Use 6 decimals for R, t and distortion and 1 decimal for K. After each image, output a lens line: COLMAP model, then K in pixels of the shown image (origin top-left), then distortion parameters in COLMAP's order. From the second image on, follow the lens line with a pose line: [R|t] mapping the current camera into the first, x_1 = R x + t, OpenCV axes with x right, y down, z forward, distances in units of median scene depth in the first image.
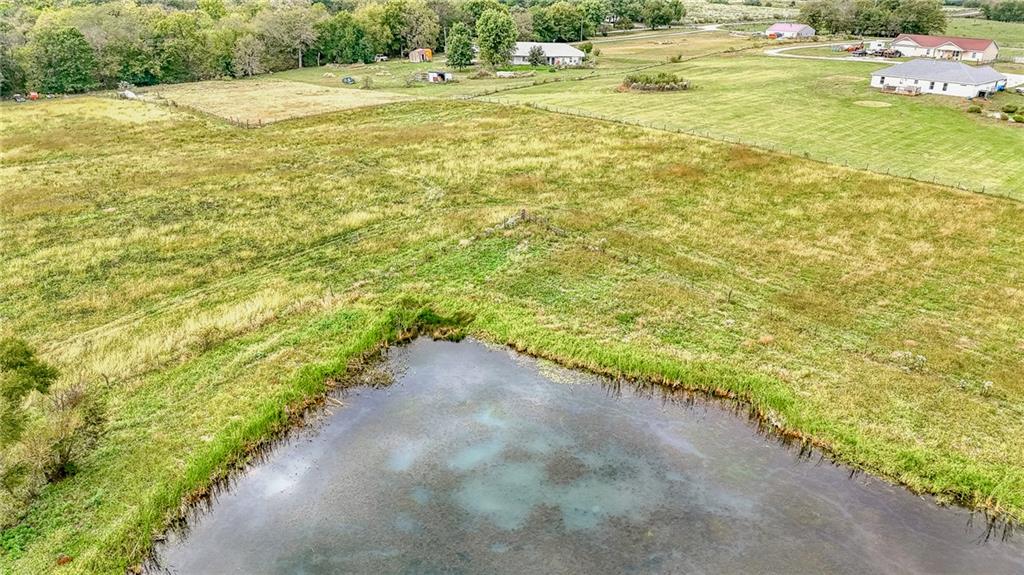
lens RADIAL K [[759.5, 0, 509.5], [0, 759.5, 286.0], [0, 0, 1]] dist [0.053036, -0.019580]
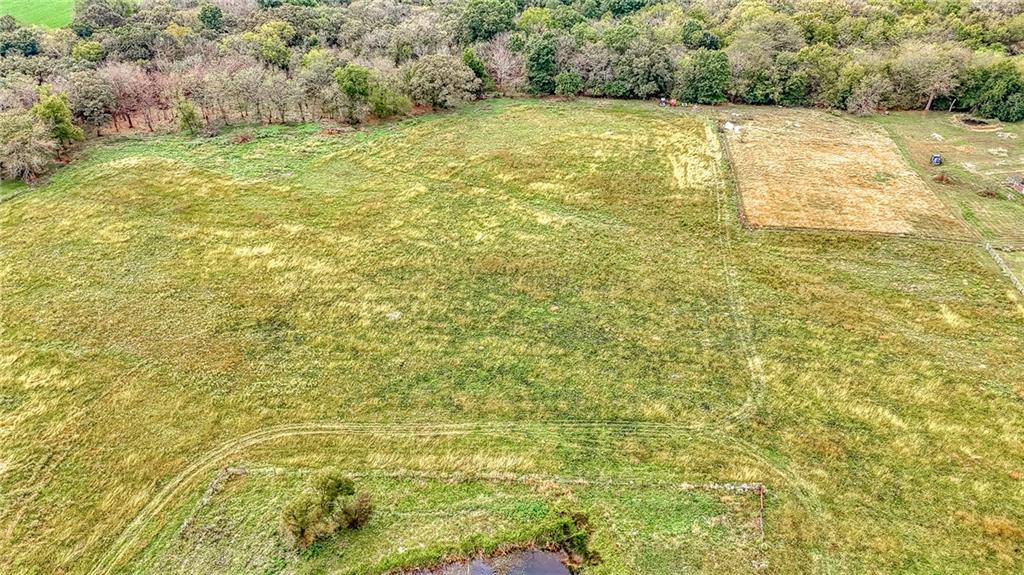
lens RADIAL K [[759.5, 0, 507.4], [0, 759.5, 286.3], [0, 0, 1]] dist [0.053036, -0.019580]
pose [[0.598212, 0.434181, -0.673520, 0.195386], [-0.312686, 0.900341, 0.302676, -0.266388], [0.737814, 0.029535, 0.674358, -0.035237]]
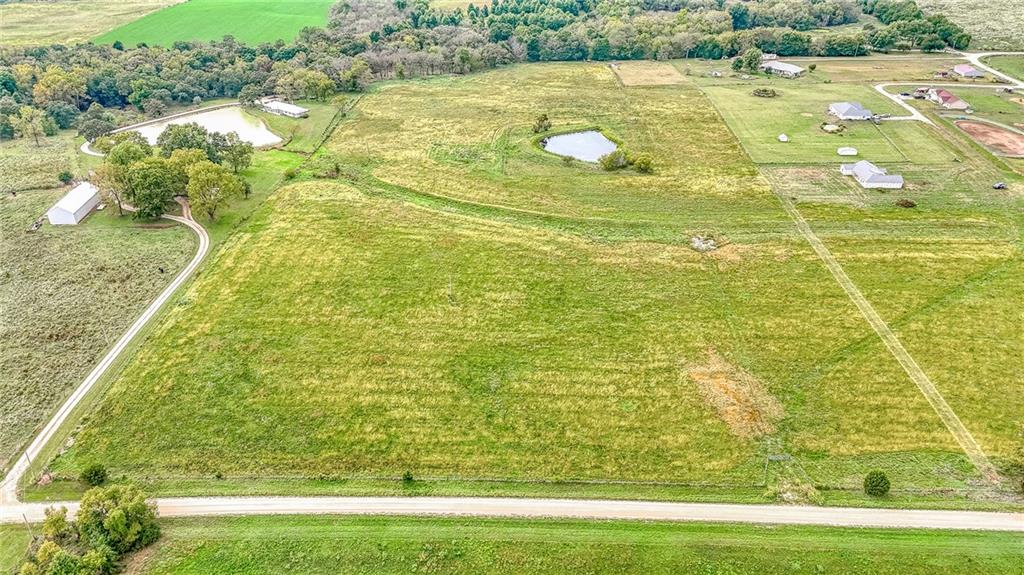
lens RADIAL K [[759.5, 0, 512.9], [0, 759.5, 289.2], [0, 0, 1]] dist [0.053036, -0.019580]
pose [[0.738762, 0.329829, -0.587744, 1.202622], [-0.261168, 0.944029, 0.201495, 0.072176], [0.621307, 0.004643, 0.783554, -1.500975]]
